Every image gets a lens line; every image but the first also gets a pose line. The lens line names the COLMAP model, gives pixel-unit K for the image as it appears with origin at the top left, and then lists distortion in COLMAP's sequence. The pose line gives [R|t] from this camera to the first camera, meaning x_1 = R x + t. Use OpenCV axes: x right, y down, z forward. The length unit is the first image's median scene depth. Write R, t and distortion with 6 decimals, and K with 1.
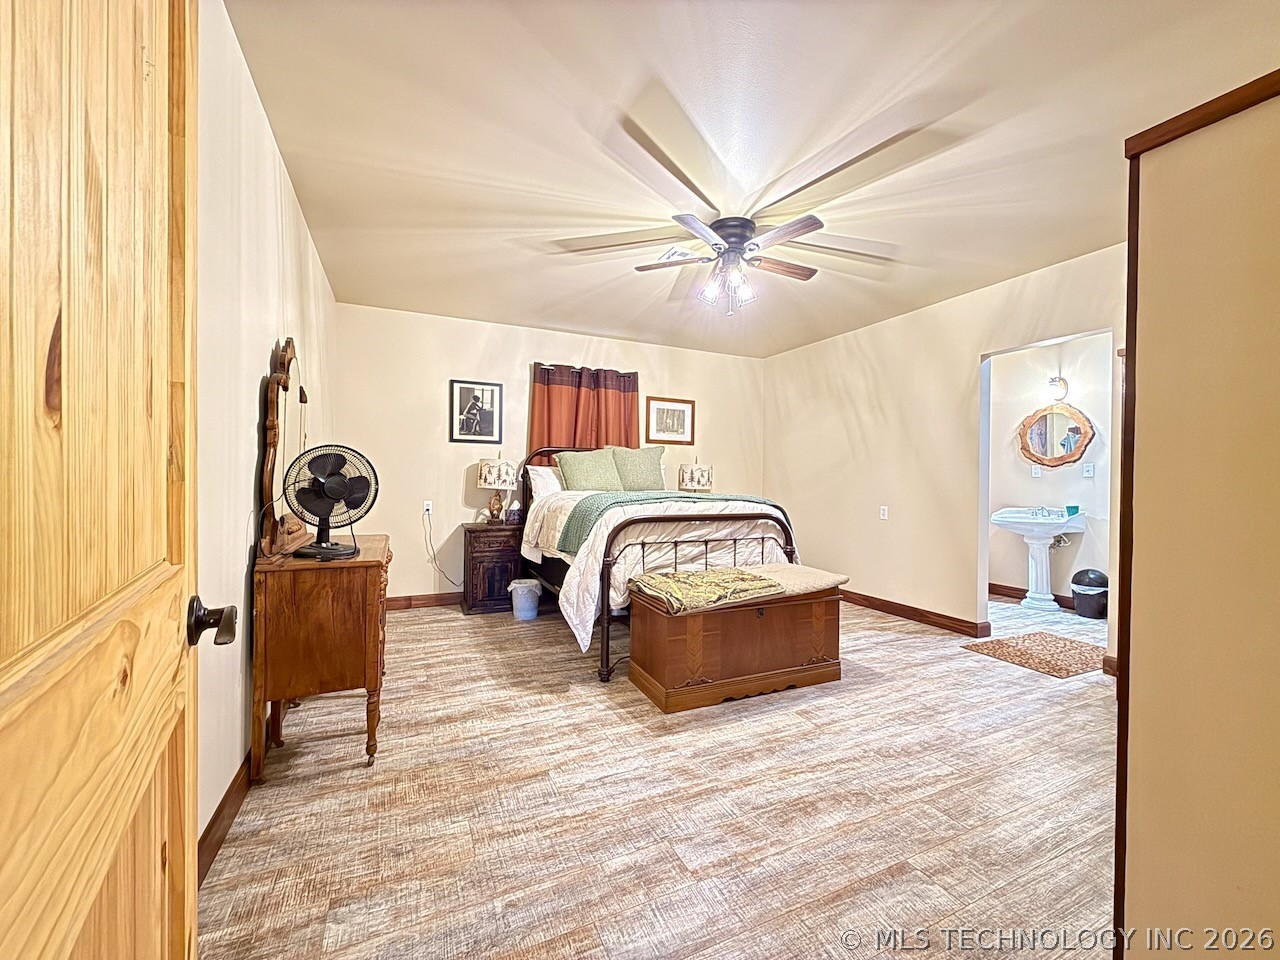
lens RADIAL K [[507.9, 0, 634.0], [0, 507.9, 483.5], [0, 0, 1]] dist [-0.000295, 0.000335]
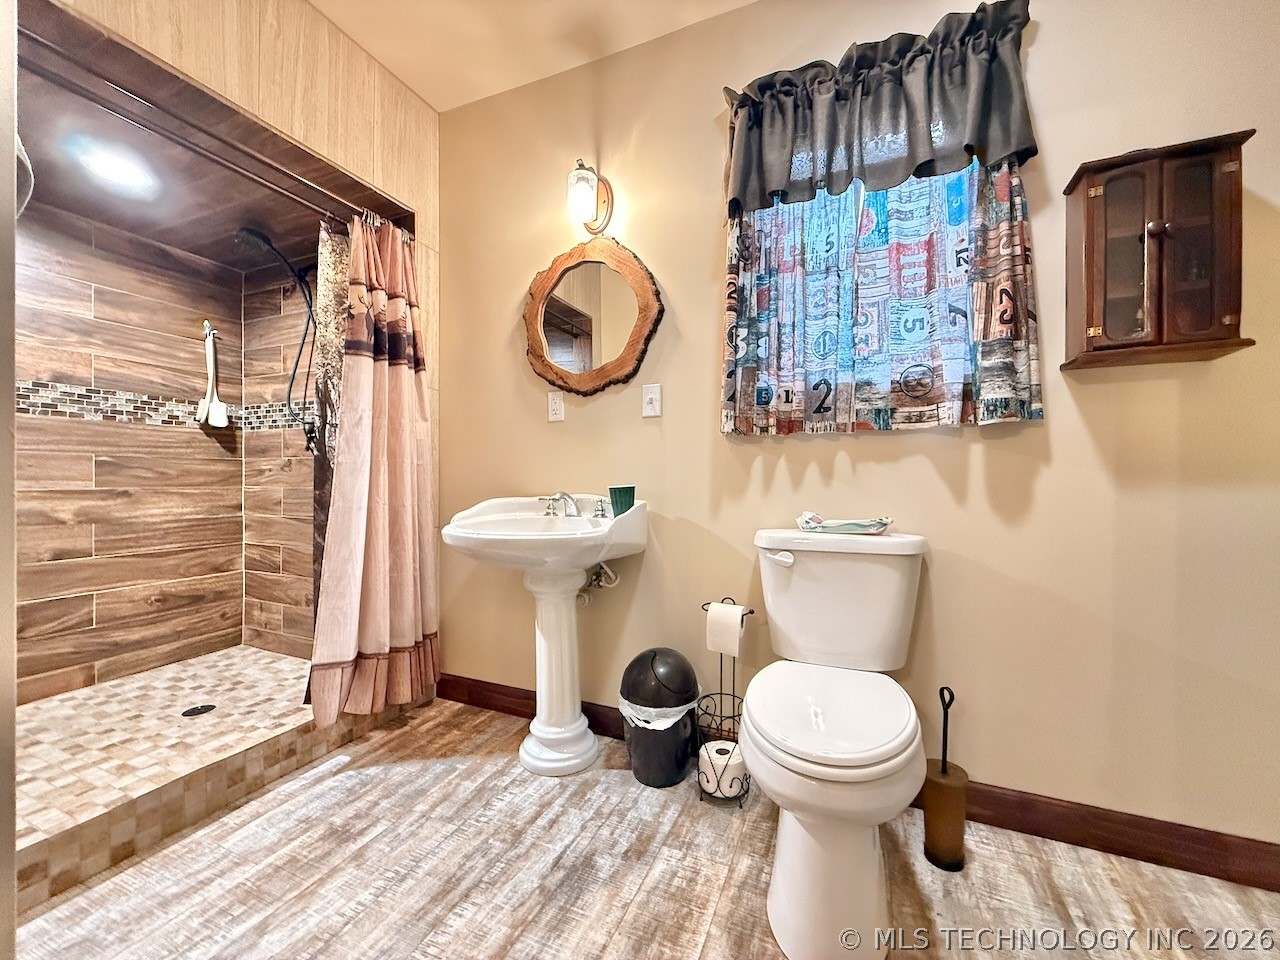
lens RADIAL K [[507.9, 0, 639.9], [0, 507.9, 480.0], [0, 0, 1]] dist [-0.000295, 0.000335]
pose [[0.733910, -0.007557, 0.679205, 0.592450], [0.004068, 0.999969, 0.006730, 0.034460], [-0.679235, -0.002176, 0.733918, 0.686452]]
